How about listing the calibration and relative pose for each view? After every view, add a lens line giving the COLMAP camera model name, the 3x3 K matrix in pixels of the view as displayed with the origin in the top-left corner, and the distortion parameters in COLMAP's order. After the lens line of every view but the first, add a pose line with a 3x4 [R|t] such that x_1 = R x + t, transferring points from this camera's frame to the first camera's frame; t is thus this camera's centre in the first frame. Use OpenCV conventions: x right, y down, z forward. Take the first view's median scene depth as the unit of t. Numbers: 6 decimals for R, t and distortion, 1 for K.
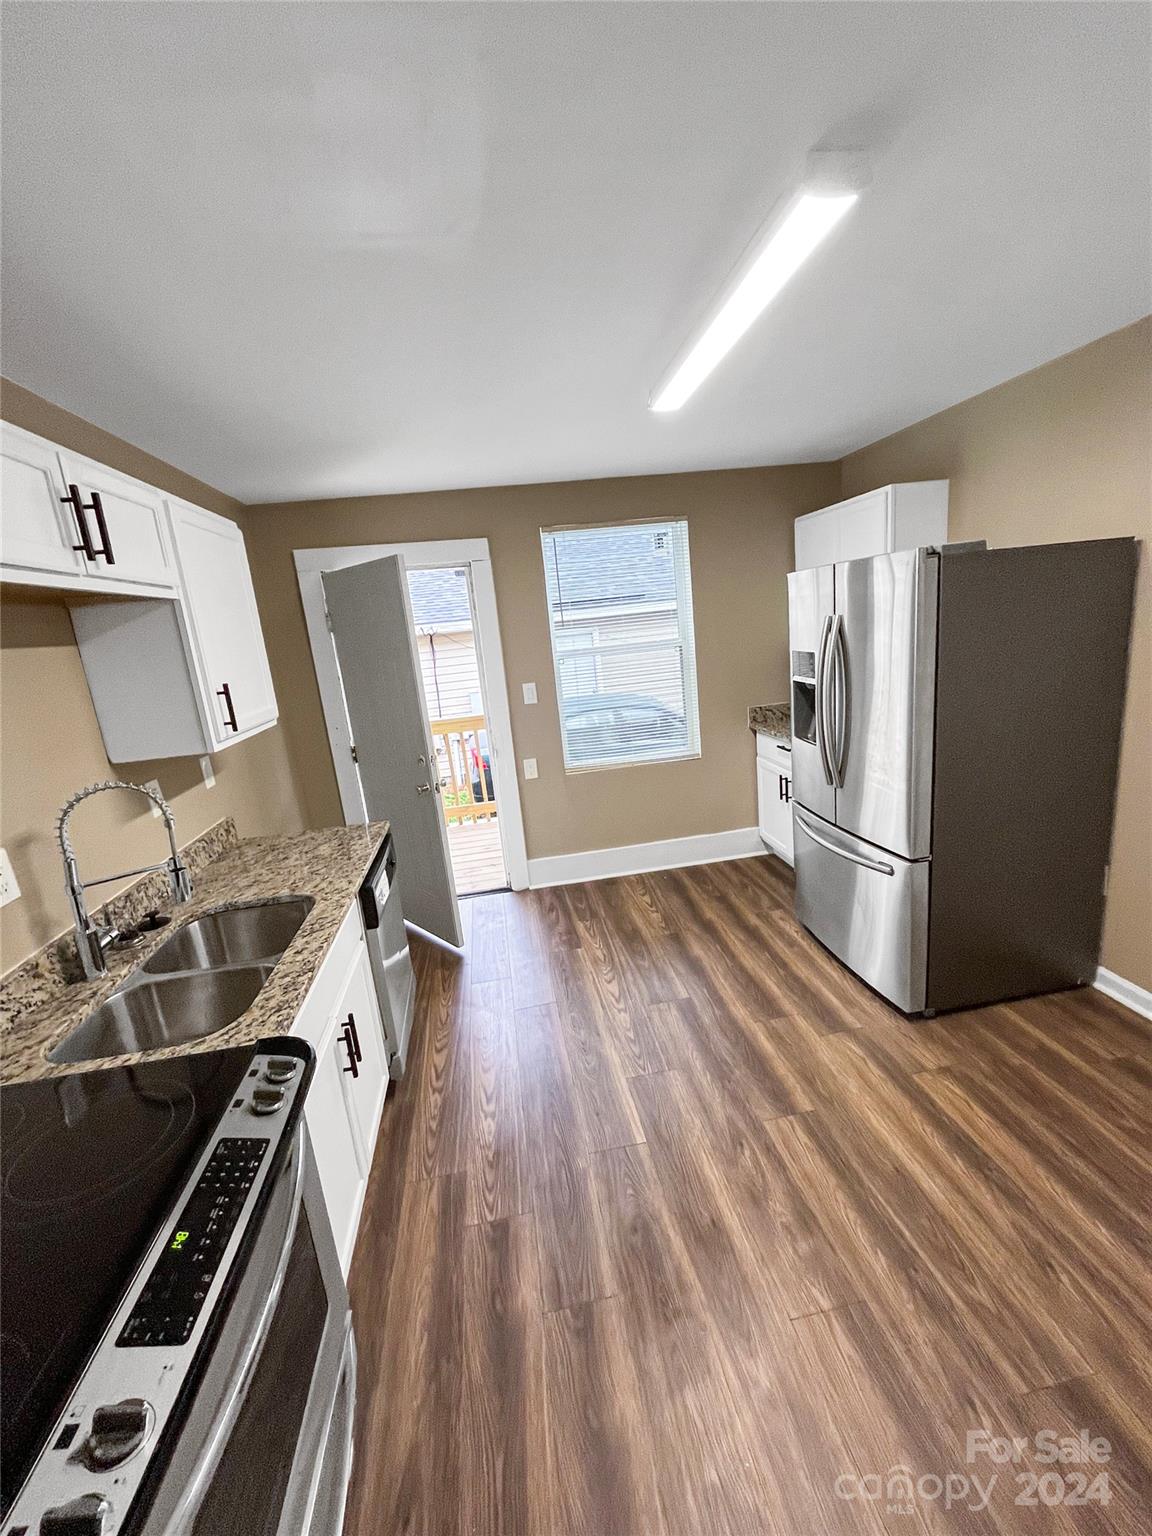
lens RADIAL K [[625.5, 0, 578.0], [0, 625.5, 765.6], [0, 0, 1]] dist [-0.002835, -0.000267]
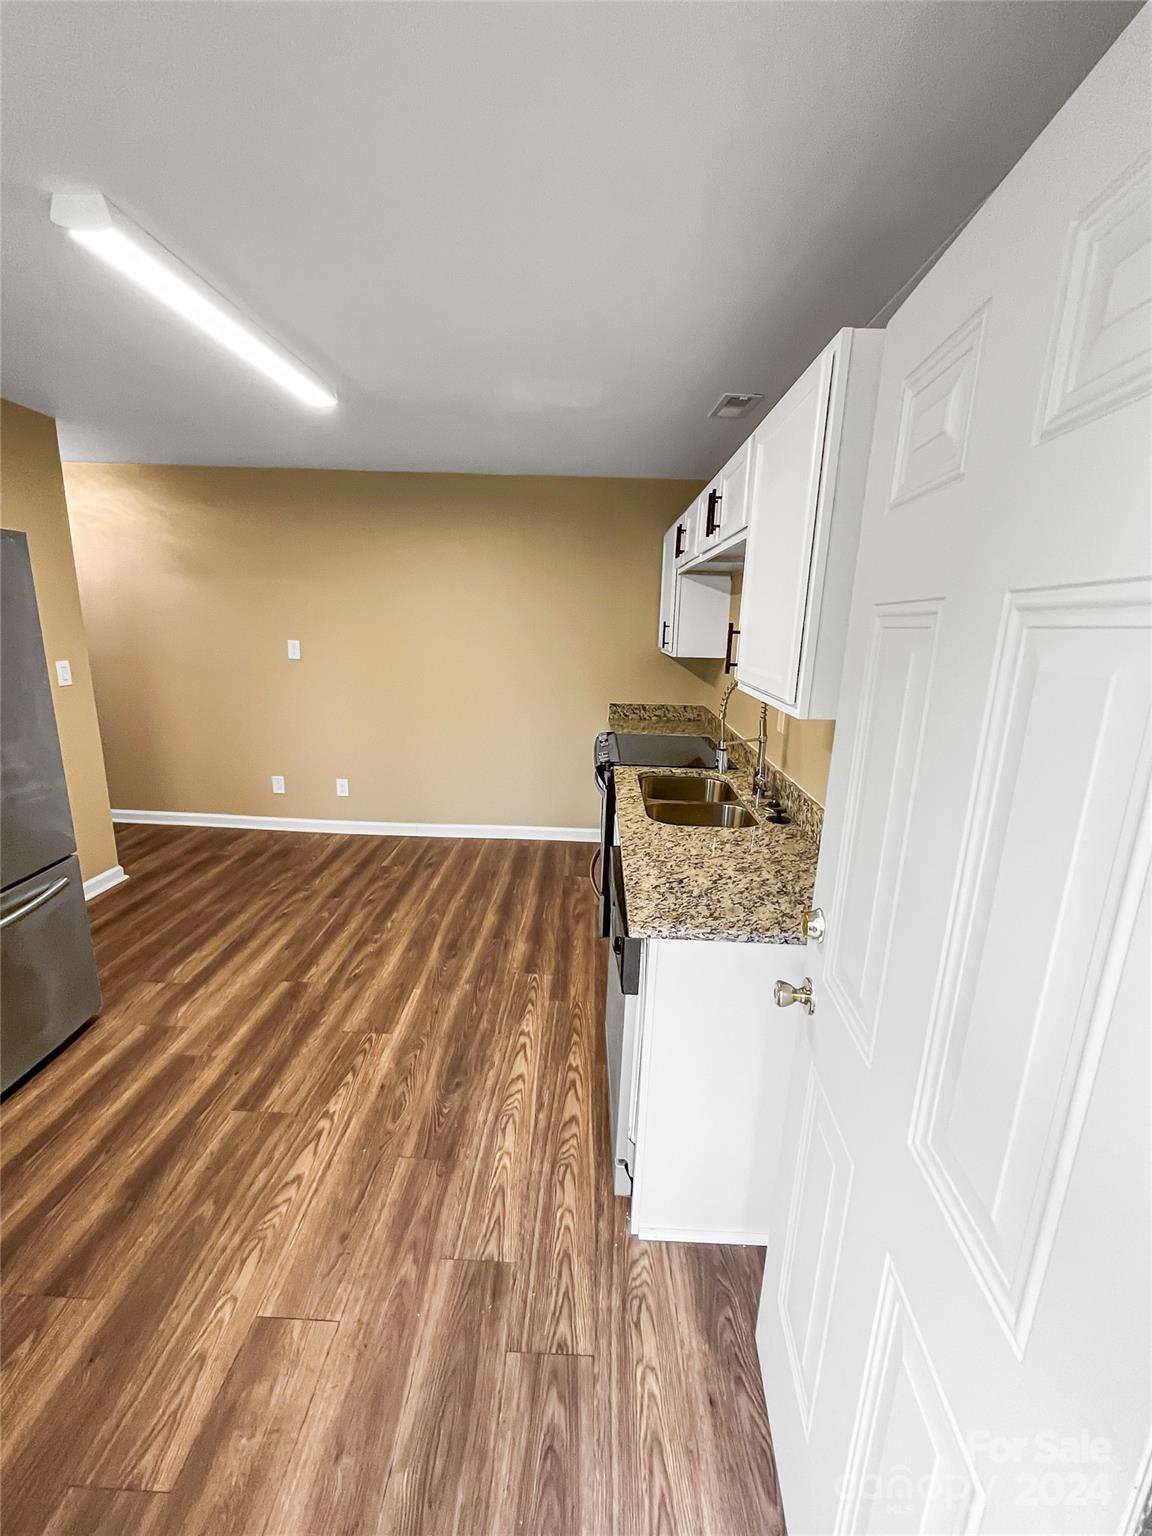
lens RADIAL K [[625.5, 0, 578.0], [0, 625.5, 765.6], [0, 0, 1]] dist [-0.002835, -0.000267]
pose [[-0.981960, 0.018362, 0.188197, -0.449314], [0.098184, 0.900101, 0.424474, -0.323696], [-0.161602, 0.435295, -0.885665, 1.756195]]
